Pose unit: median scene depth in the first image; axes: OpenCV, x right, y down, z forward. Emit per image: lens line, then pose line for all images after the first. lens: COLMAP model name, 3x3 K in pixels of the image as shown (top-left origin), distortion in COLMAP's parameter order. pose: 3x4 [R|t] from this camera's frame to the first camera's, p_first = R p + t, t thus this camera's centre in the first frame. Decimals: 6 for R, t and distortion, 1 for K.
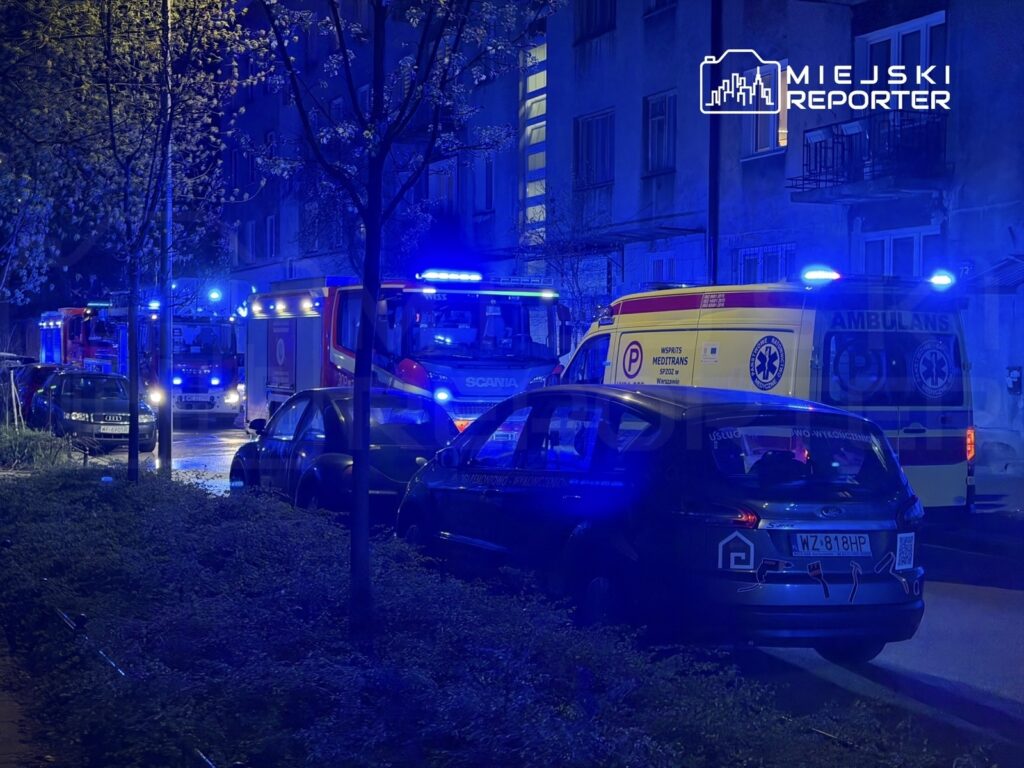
lens RADIAL K [[1448.8, 0, 512.0], [0, 1448.8, 384.0], [0, 0, 1]] dist [0.024199, 0.037634]
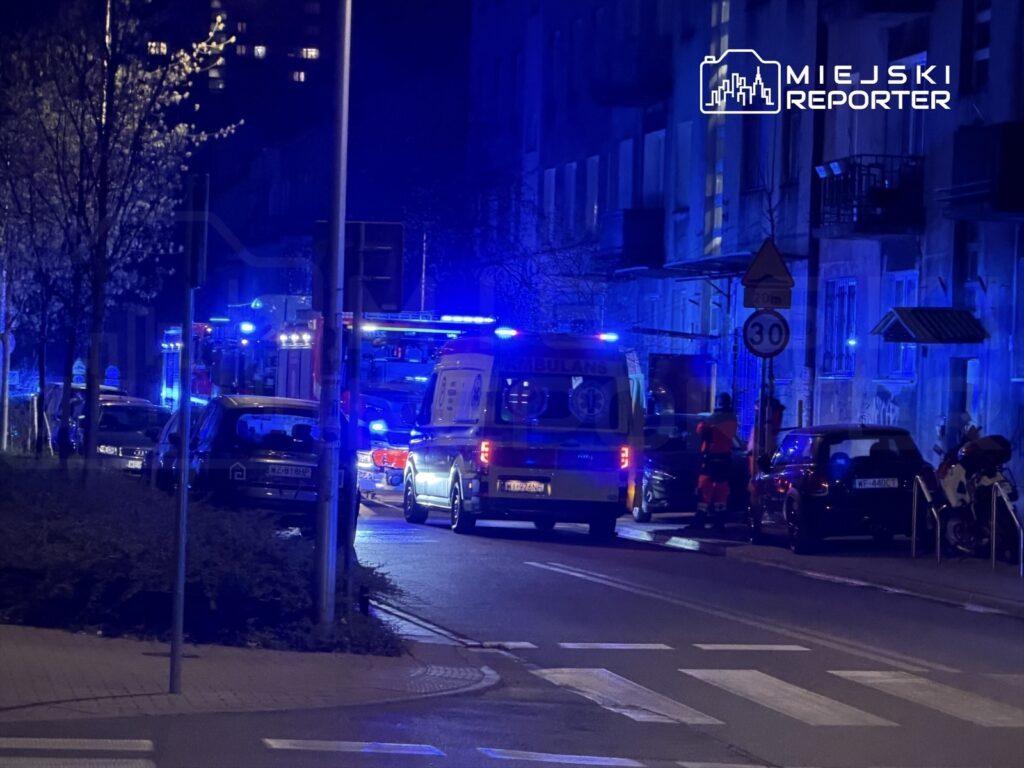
lens RADIAL K [[3069.8, 0, 512.0], [0, 3069.8, 384.0], [0, 0, 1]] dist [0.057271, -0.022735]
pose [[0.971461, 0.025274, -0.235851, 0.584254], [-0.032603, 0.999098, -0.027224, 0.035627], [0.234950, 0.034137, 0.971408, -1.192447]]
